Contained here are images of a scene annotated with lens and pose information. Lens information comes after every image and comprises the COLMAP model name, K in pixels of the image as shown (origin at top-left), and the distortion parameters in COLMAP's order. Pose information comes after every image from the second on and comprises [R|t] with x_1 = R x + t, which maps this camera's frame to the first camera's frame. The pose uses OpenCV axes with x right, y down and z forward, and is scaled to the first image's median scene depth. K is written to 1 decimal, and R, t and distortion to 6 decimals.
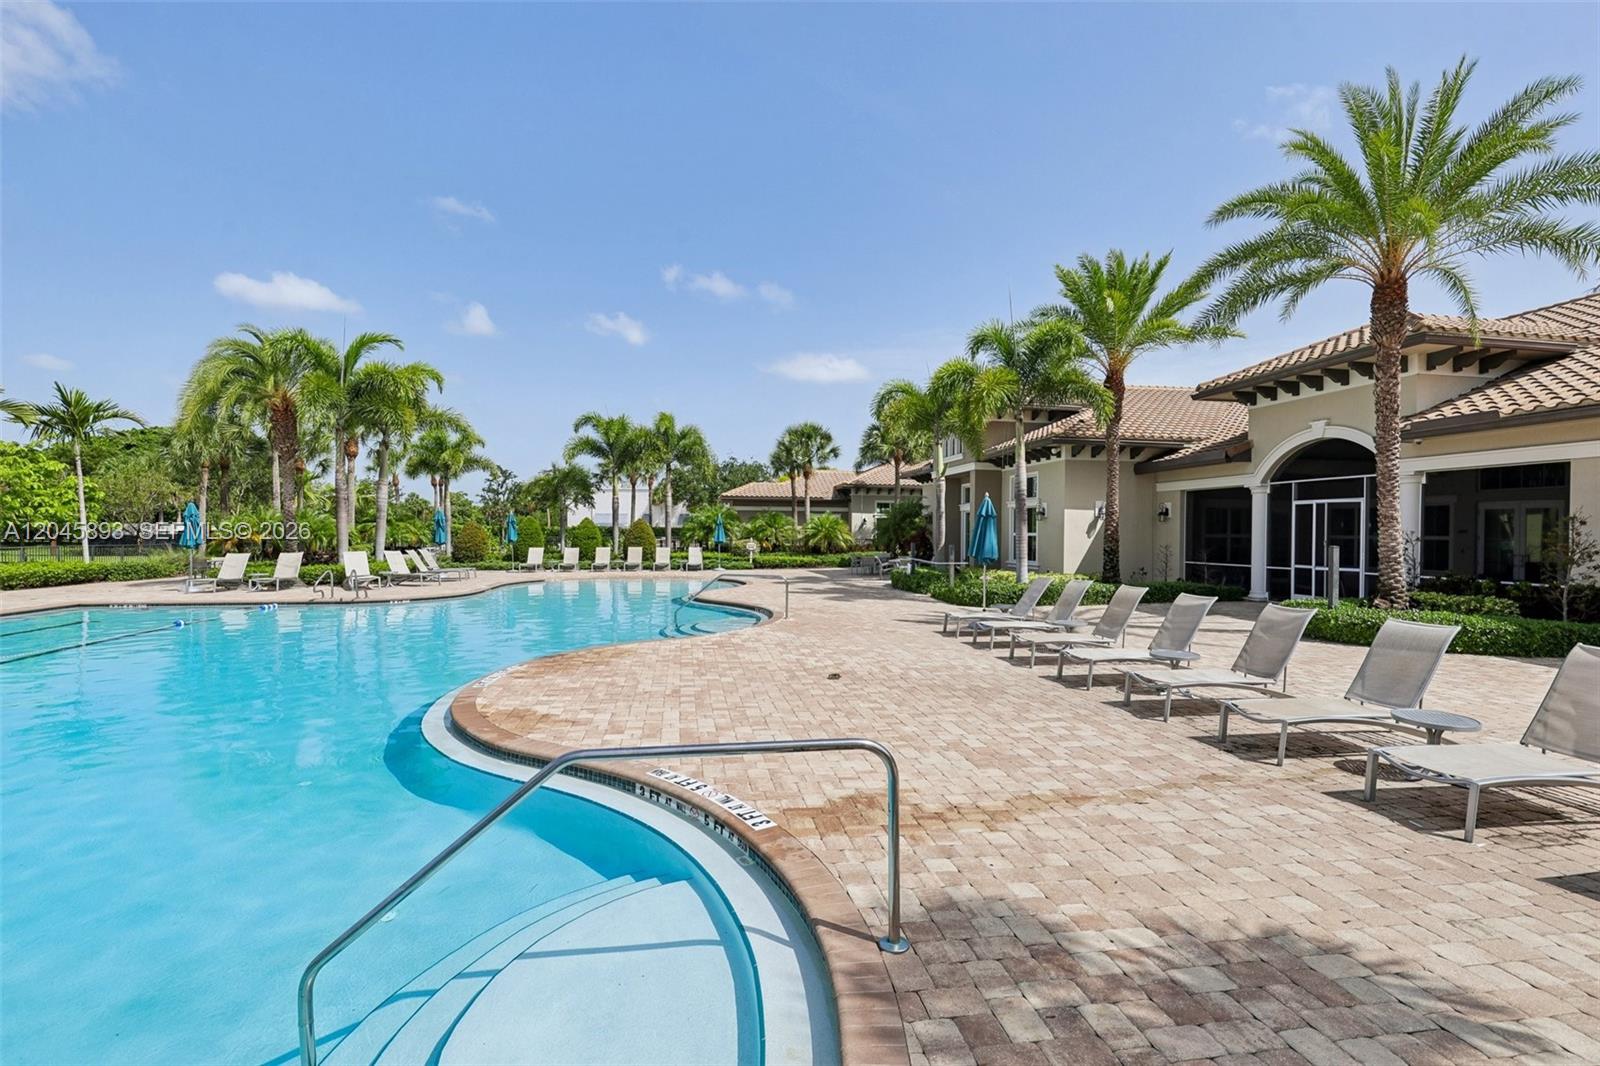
lens RADIAL K [[737.7, 0, 819.2], [0, 737.7, 541.0], [0, 0, 1]] dist [0.000650, 0.000088]
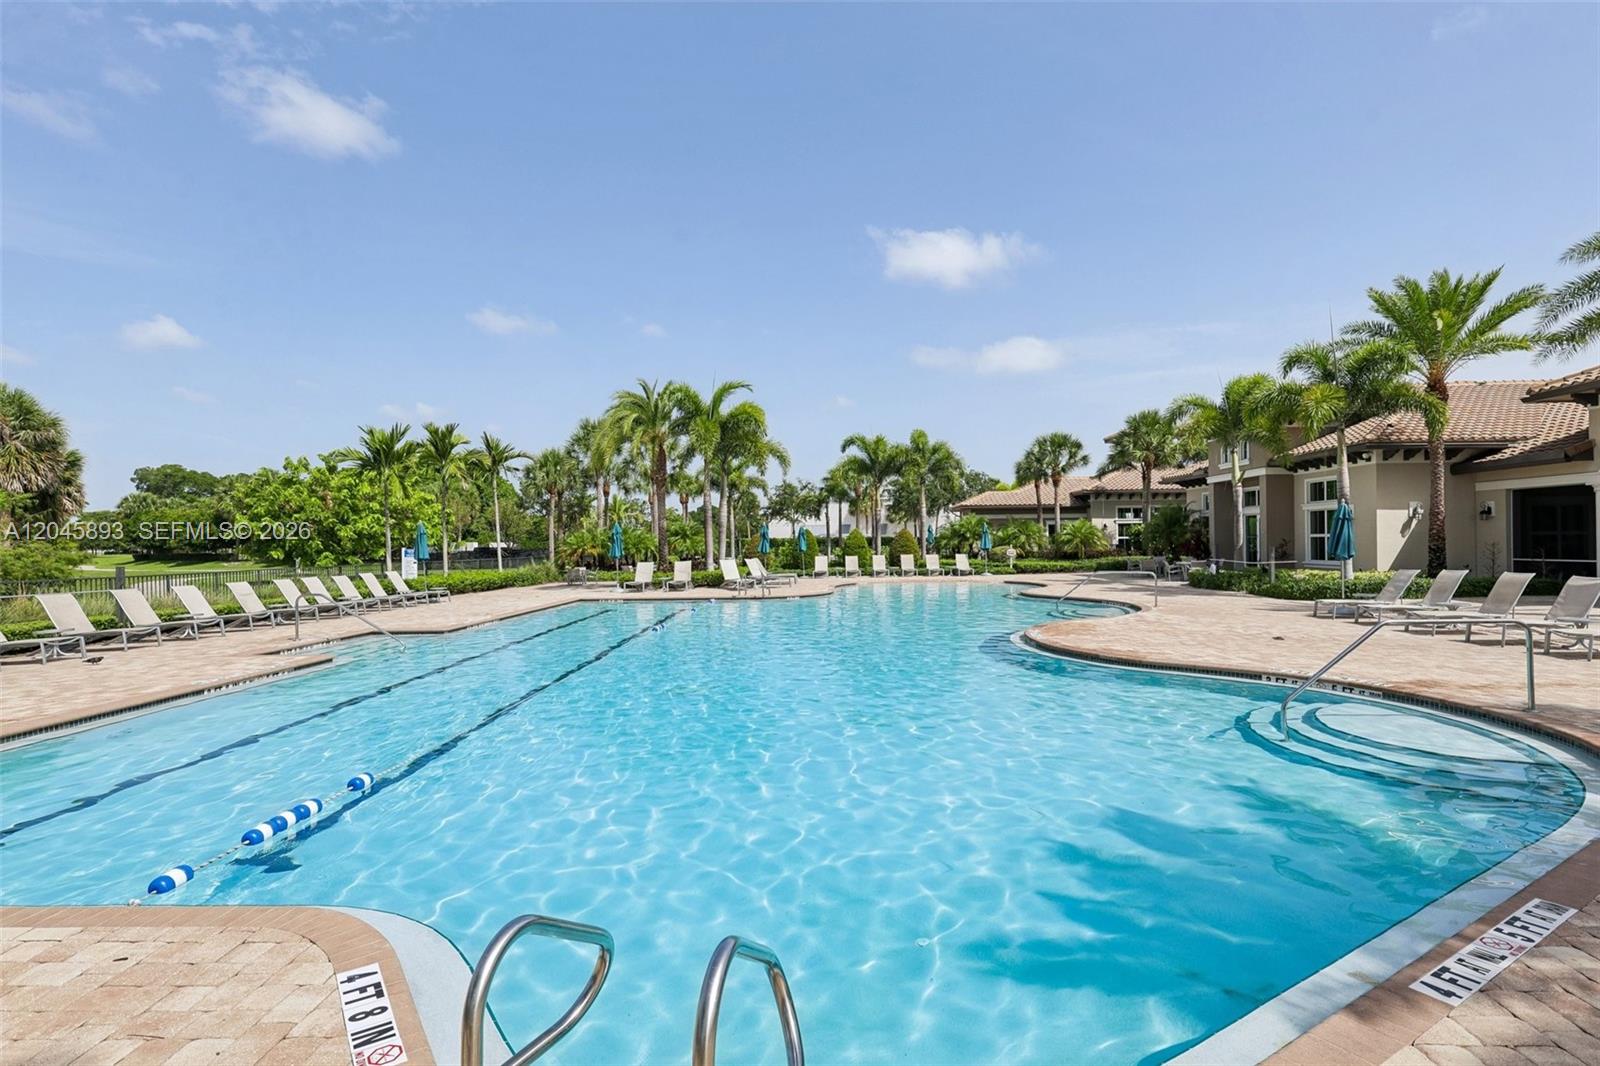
lens RADIAL K [[780.1, 0, 820.2], [0, 780.1, 530.2], [0, 0, 1]] dist [0.002289, 0.001067]
pose [[0.978518, -0.020842, -0.205105, -0.176909], [0.015392, 0.999486, -0.028131, 0.003198], [0.205586, 0.024370, 0.978336, -0.204885]]
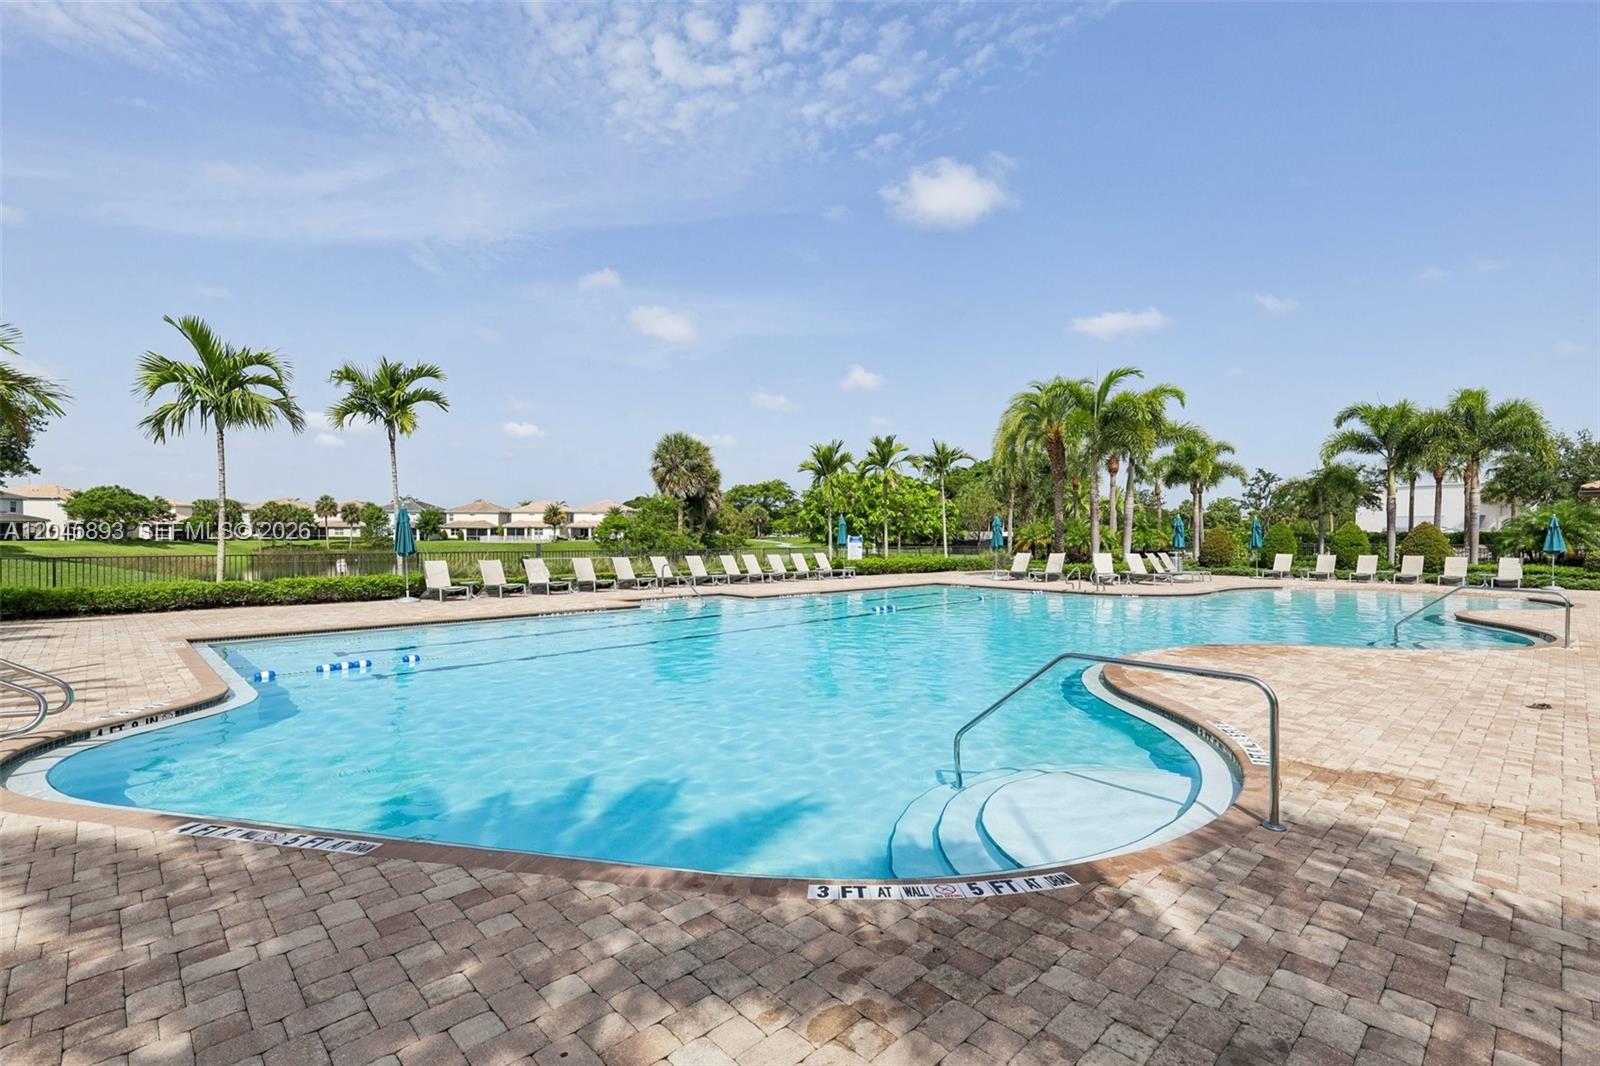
lens RADIAL K [[734.0, 0, 800.0], [0, 734.0, 533.0], [0, 0, 1]] dist [0.000251, -0.000037]
pose [[0.547667, -0.003620, -0.836688, 0.086171], [-0.012568, 0.999842, -0.012552, 0.001945], [0.836602, 0.017389, 0.547535, -0.058505]]
